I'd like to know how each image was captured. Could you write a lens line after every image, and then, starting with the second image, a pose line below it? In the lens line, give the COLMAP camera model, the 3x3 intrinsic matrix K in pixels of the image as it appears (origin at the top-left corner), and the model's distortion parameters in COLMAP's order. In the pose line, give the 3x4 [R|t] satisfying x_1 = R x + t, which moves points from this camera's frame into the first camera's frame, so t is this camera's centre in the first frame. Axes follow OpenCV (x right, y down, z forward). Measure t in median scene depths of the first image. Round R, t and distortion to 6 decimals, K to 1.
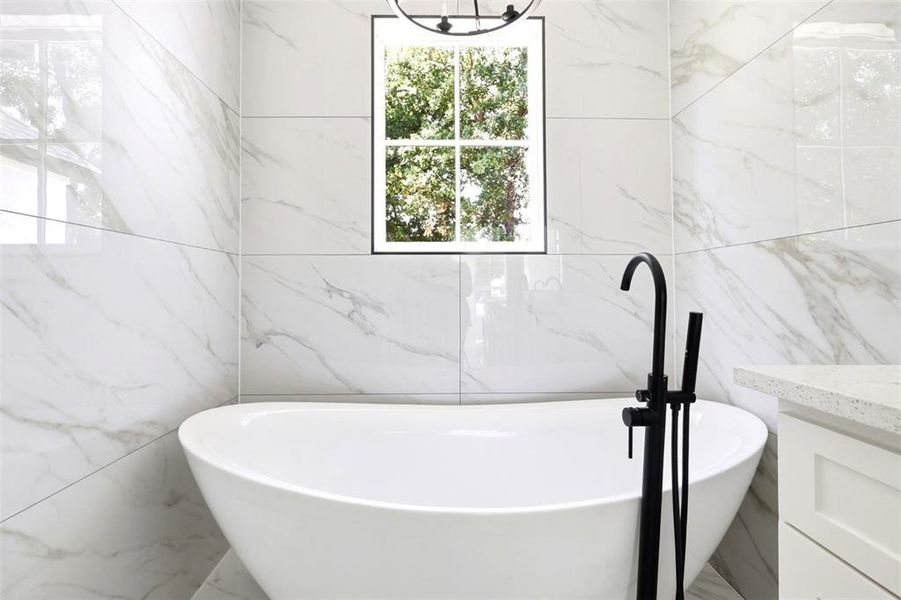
lens RADIAL K [[427.4, 0, 445.7], [0, 427.4, 295.7], [0, 0, 1]] dist [0.000453, 0.000292]
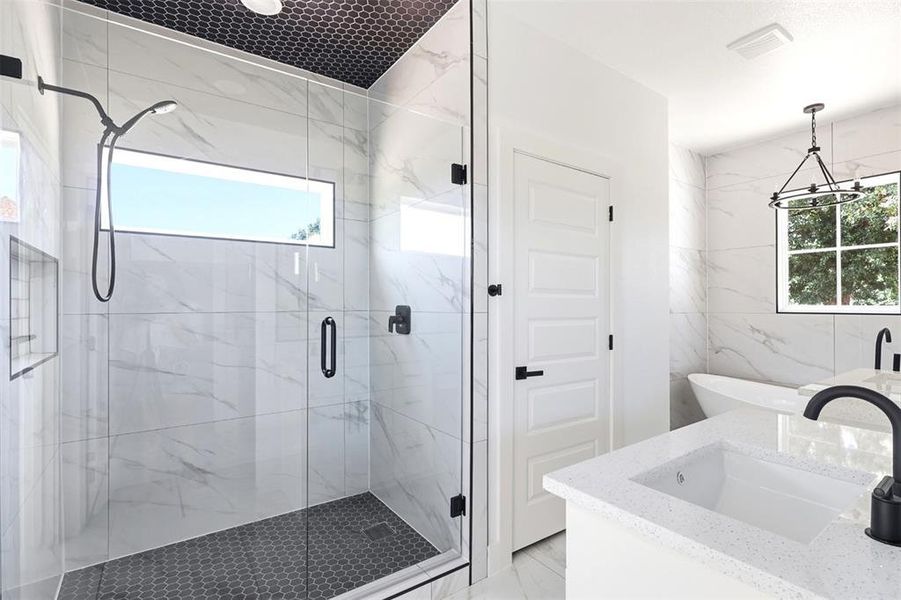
lens RADIAL K [[423.7, 0, 448.3], [0, 423.7, 304.3], [0, 0, 1]] dist [0.004526, -0.000010]
pose [[0.549403, -0.000287, -0.835557, 0.650986], [0.001576, 0.999999, 0.000692, -0.142409], [0.835556, -0.001697, 0.549403, -1.396631]]
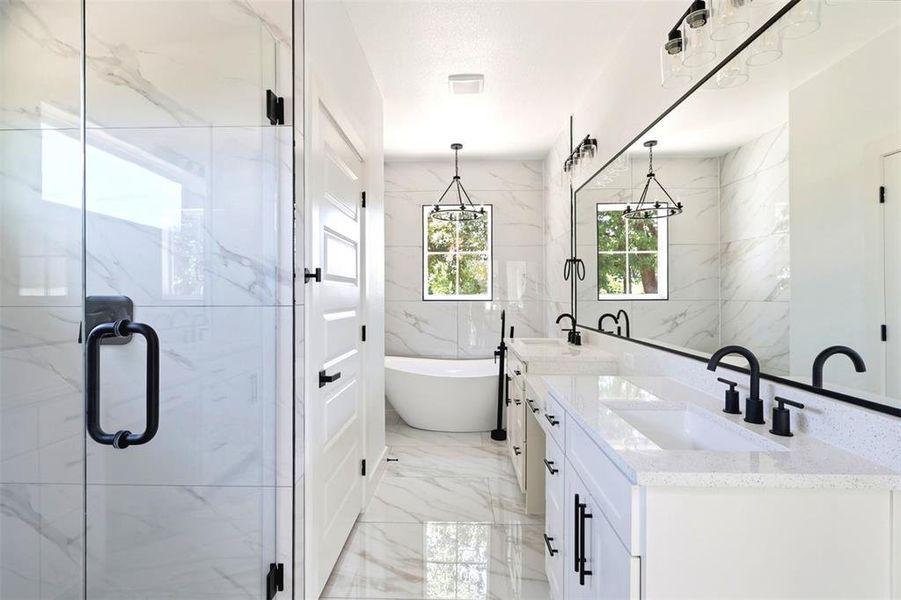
lens RADIAL K [[427.4, 0, 445.7], [0, 427.4, 295.7], [0, 0, 1]] dist [0.000453, 0.000292]
pose [[0.998122, -0.009820, -0.060459, 0.115003], [0.010114, 0.999938, 0.004556, -0.137502], [0.060410, -0.005159, 0.998160, -1.521653]]
